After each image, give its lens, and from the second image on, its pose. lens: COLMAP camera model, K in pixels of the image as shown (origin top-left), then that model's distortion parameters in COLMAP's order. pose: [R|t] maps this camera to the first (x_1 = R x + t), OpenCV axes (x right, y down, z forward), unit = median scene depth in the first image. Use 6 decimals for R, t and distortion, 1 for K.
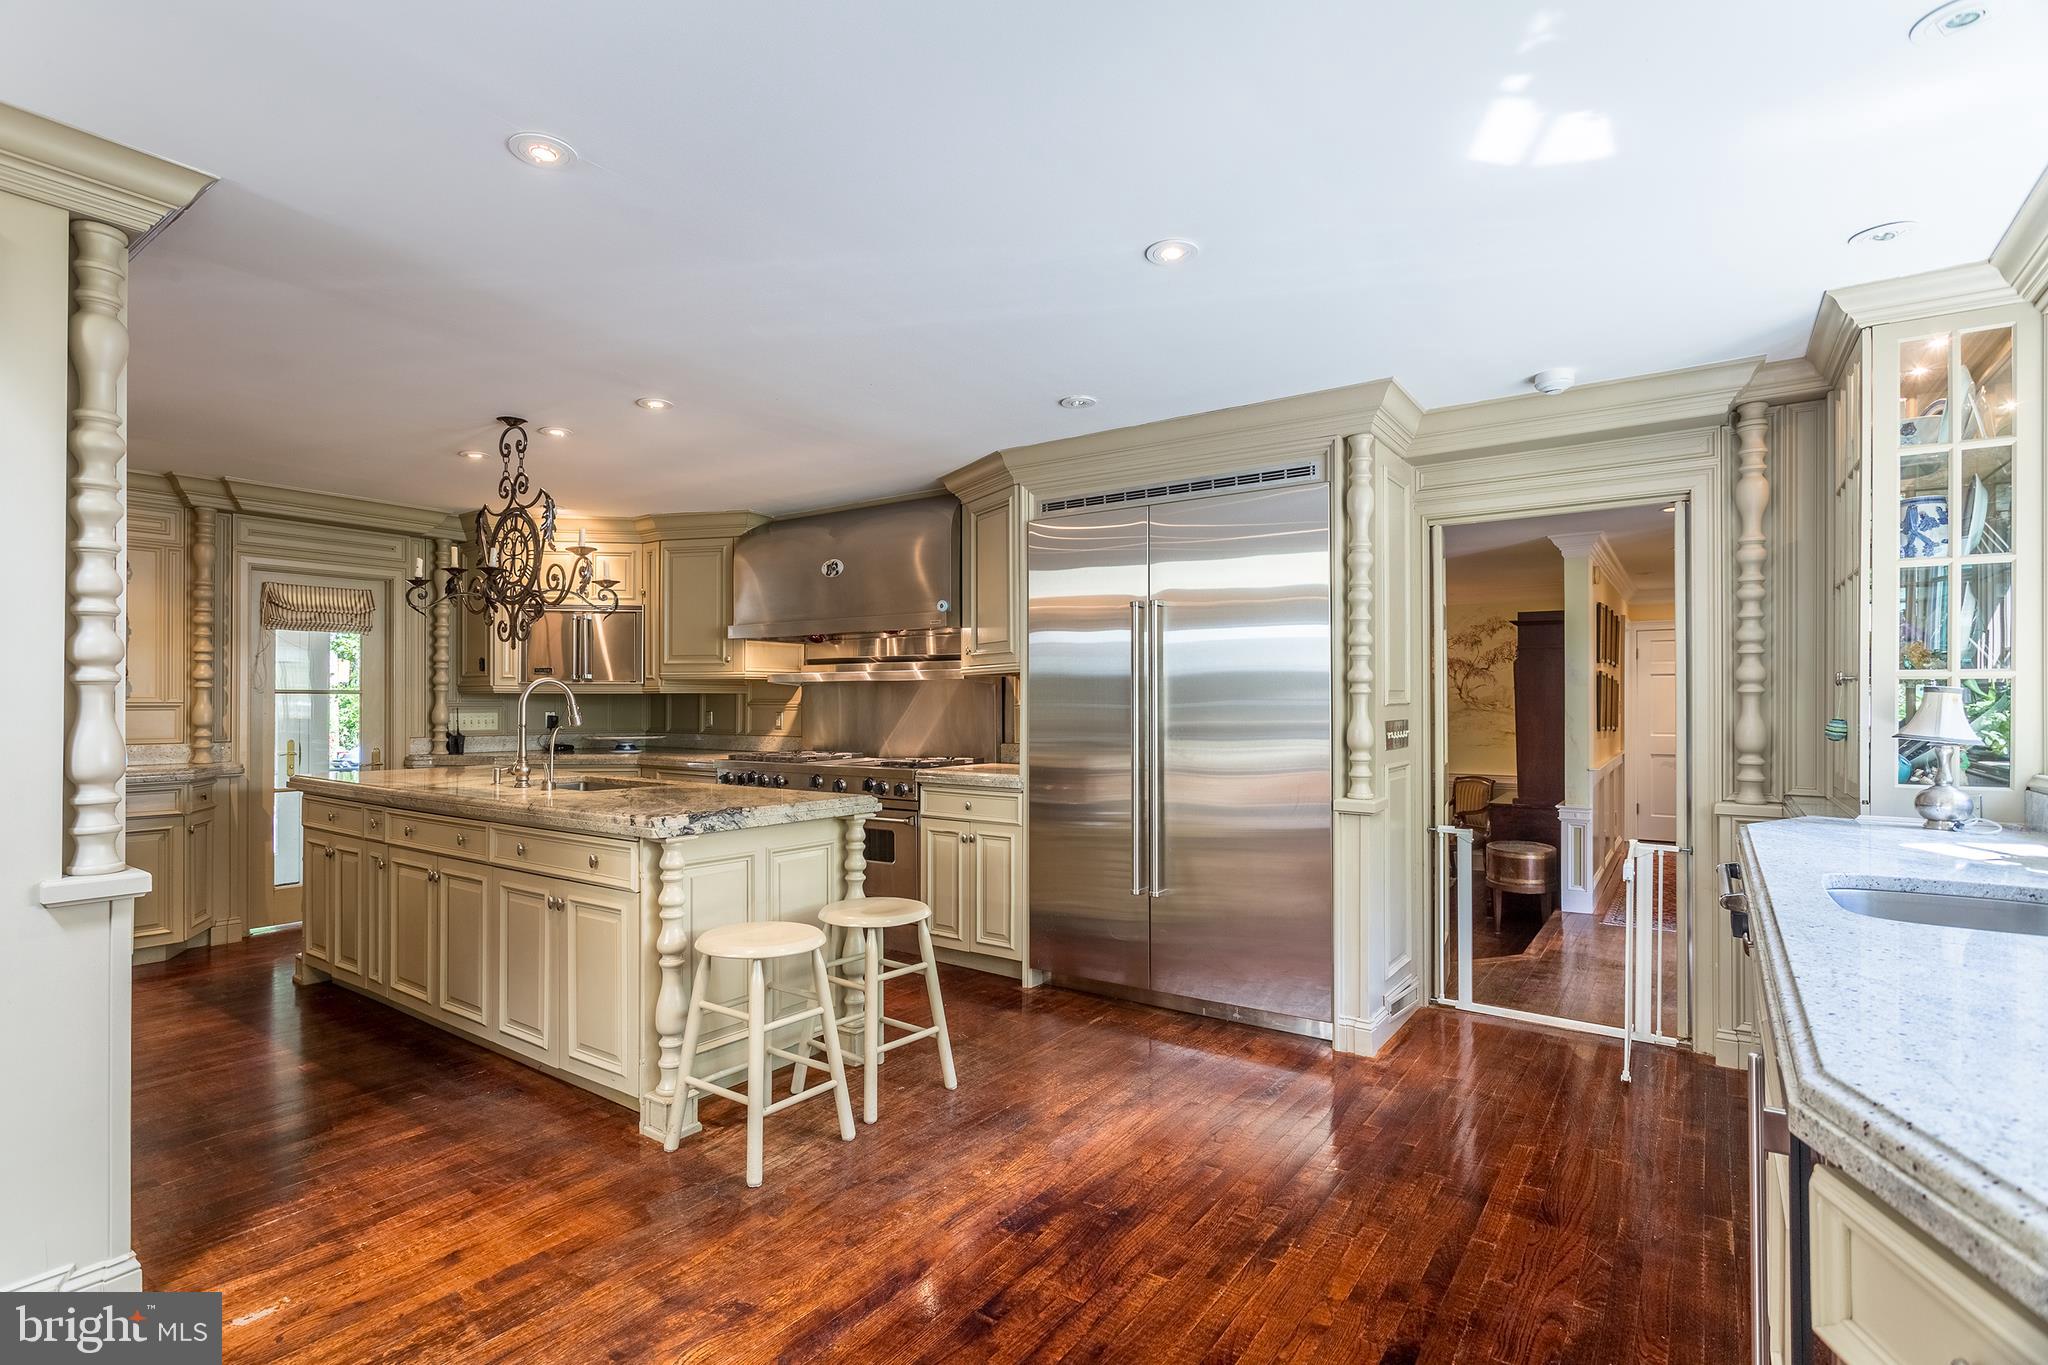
lens RADIAL K [[982.2, 0, 1013.3], [0, 982.2, 678.1], [0, 0, 1]] dist [-0.024248, 0.013721]
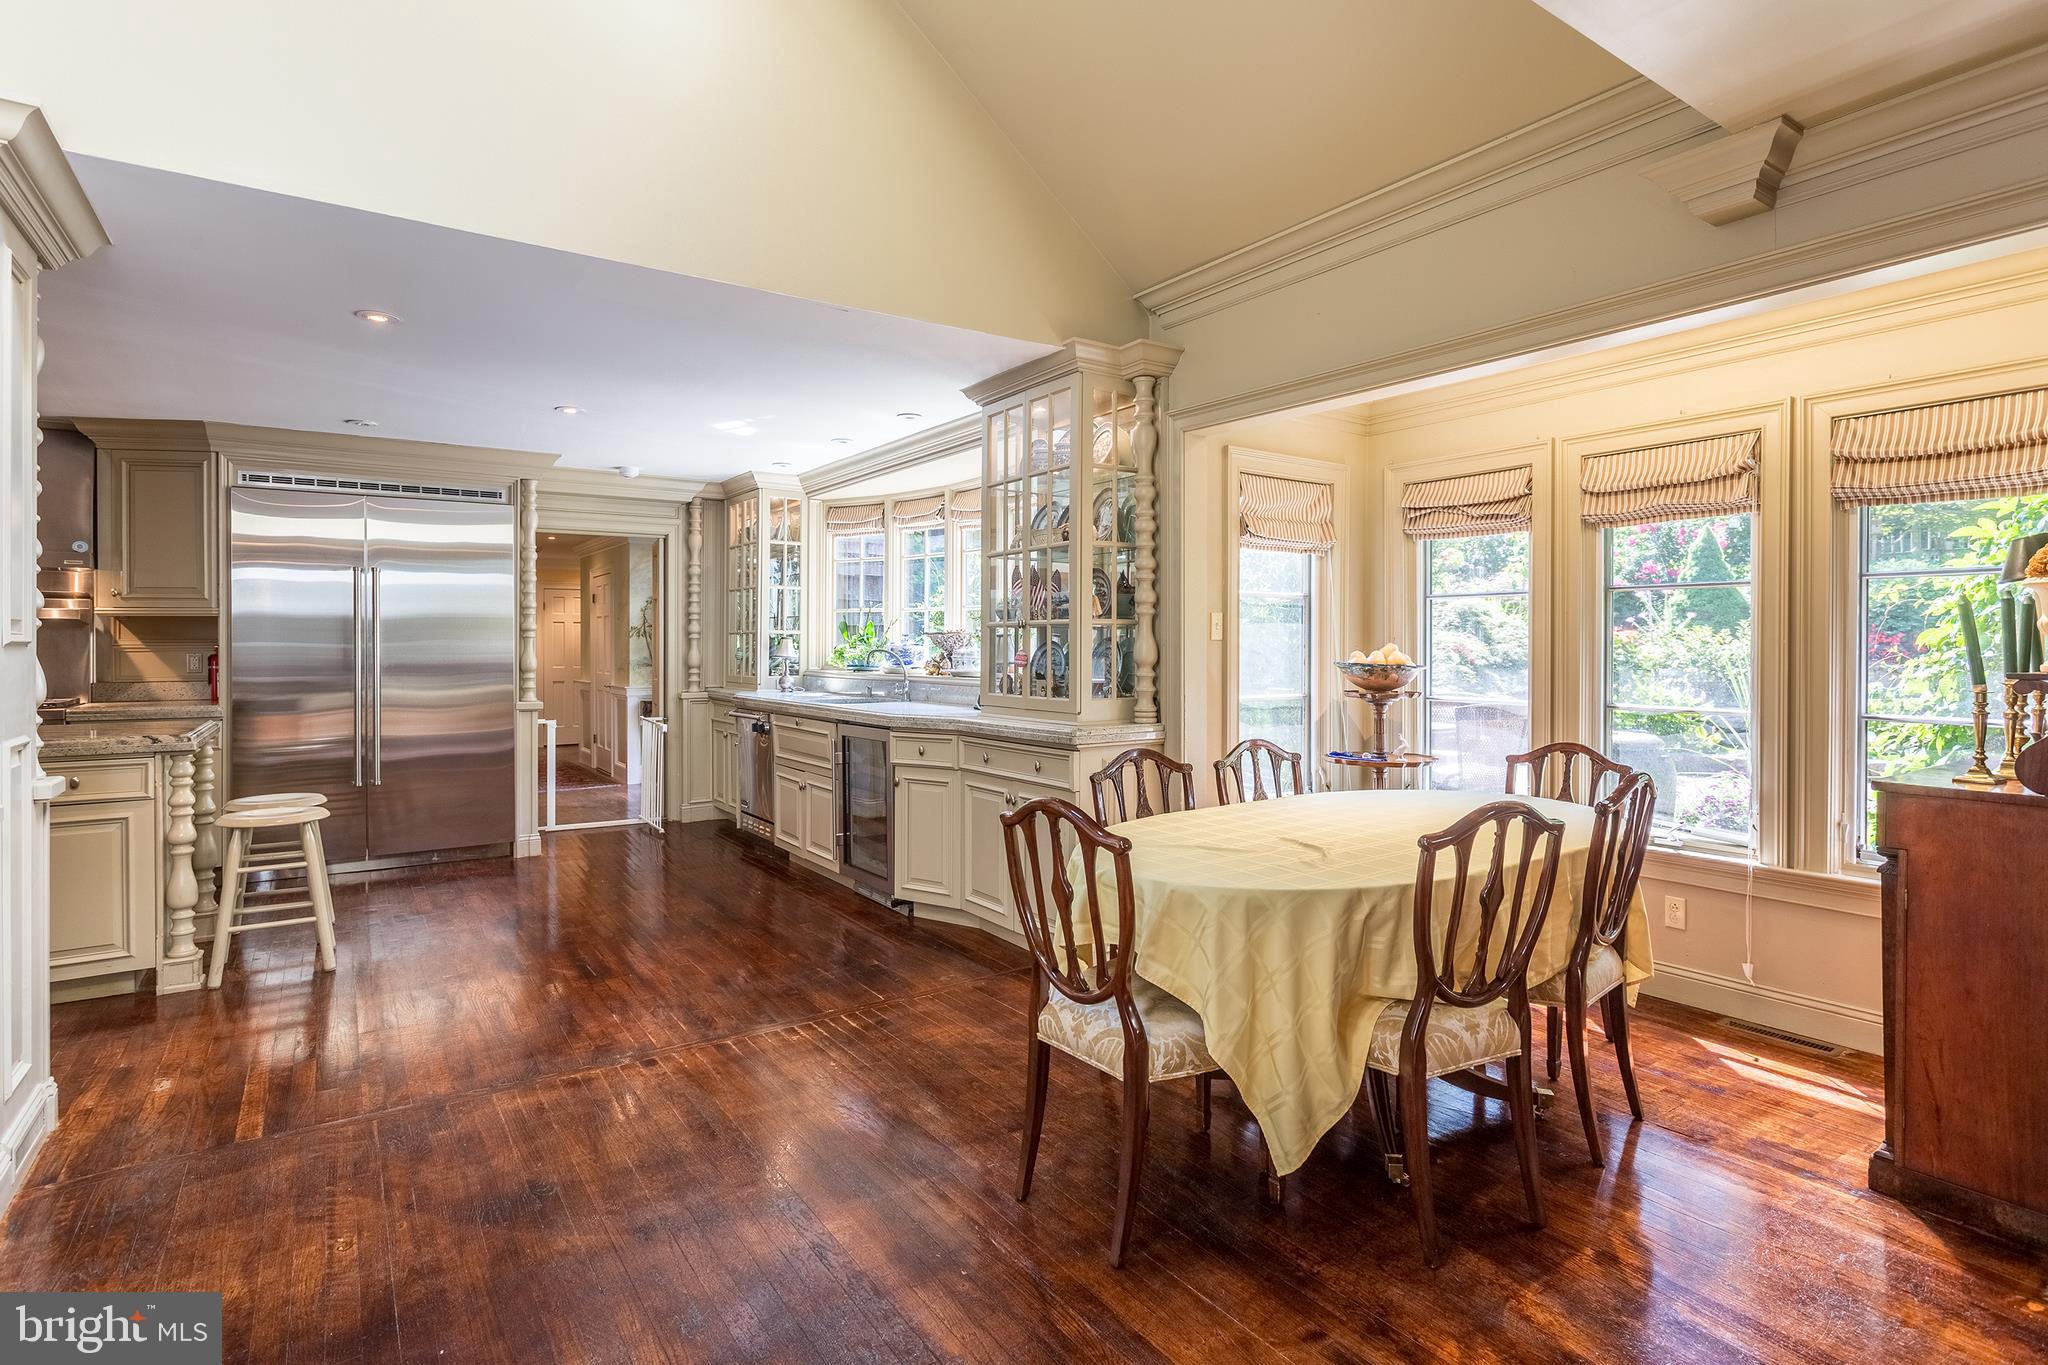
lens RADIAL K [[1003.8, 0, 1021.1], [0, 1003.8, 645.3], [0, 0, 1]] dist [-0.000834, -0.000064]
pose [[0.336614, -0.001659, 0.941641, -0.784525], [-0.023392, 0.999675, 0.010123, -0.006194], [-0.941352, -0.025434, 0.336466, -0.283751]]
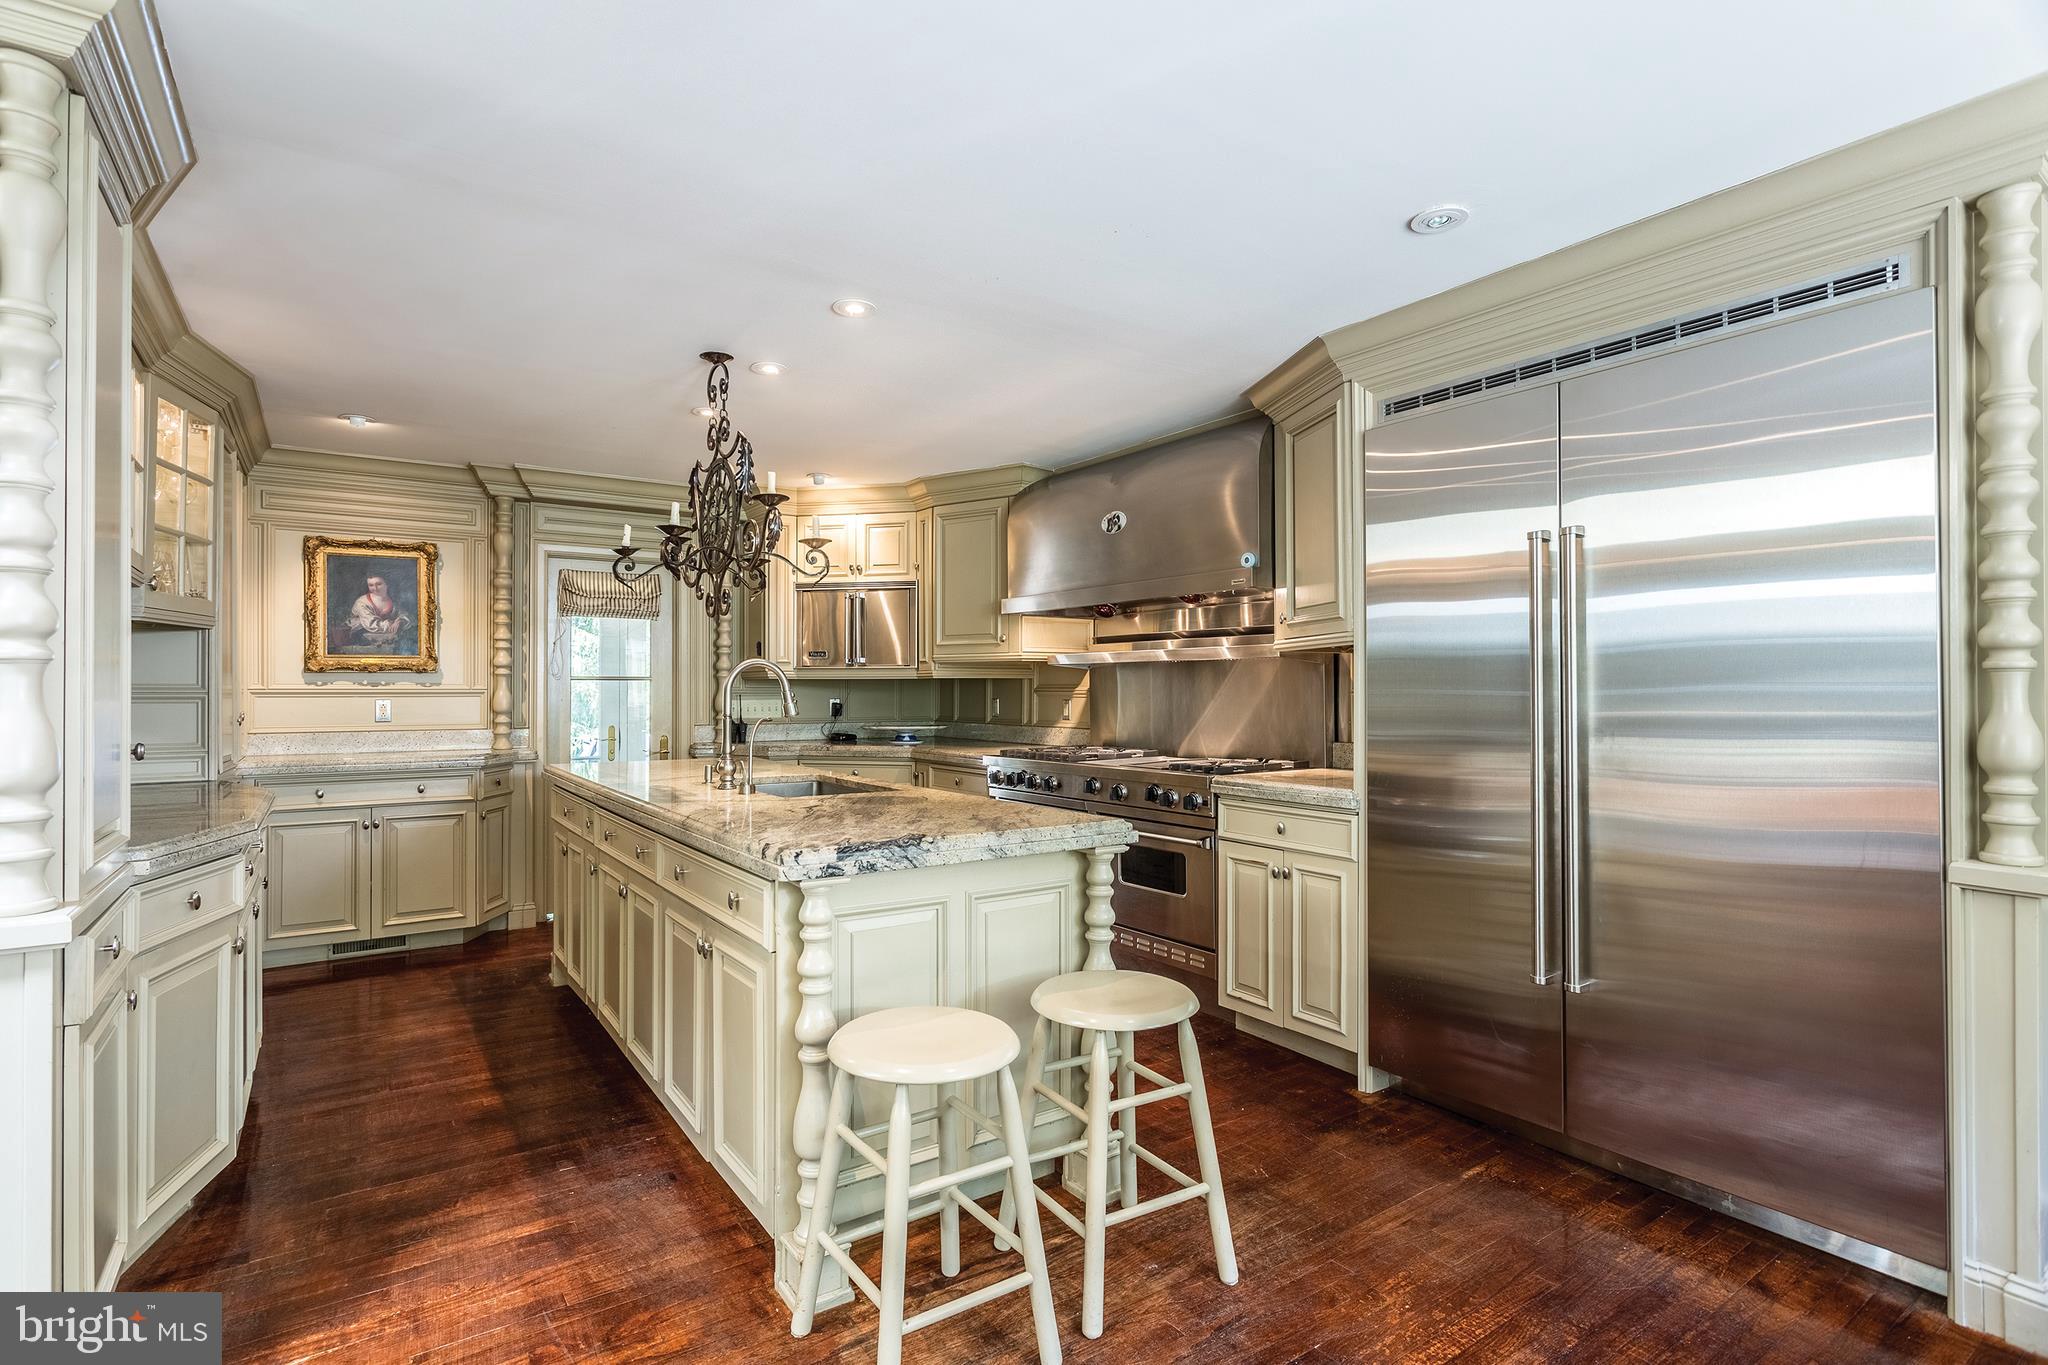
lens RADIAL K [[982.2, 0, 1013.3], [0, 982.2, 678.1], [0, 0, 1]] dist [-0.024248, 0.013721]
pose [[0.939119, -0.004978, -0.343557, 0.018802], [0.009675, 0.999882, 0.011960, 0.007267], [0.343457, -0.014556, 0.939056, 0.252109]]
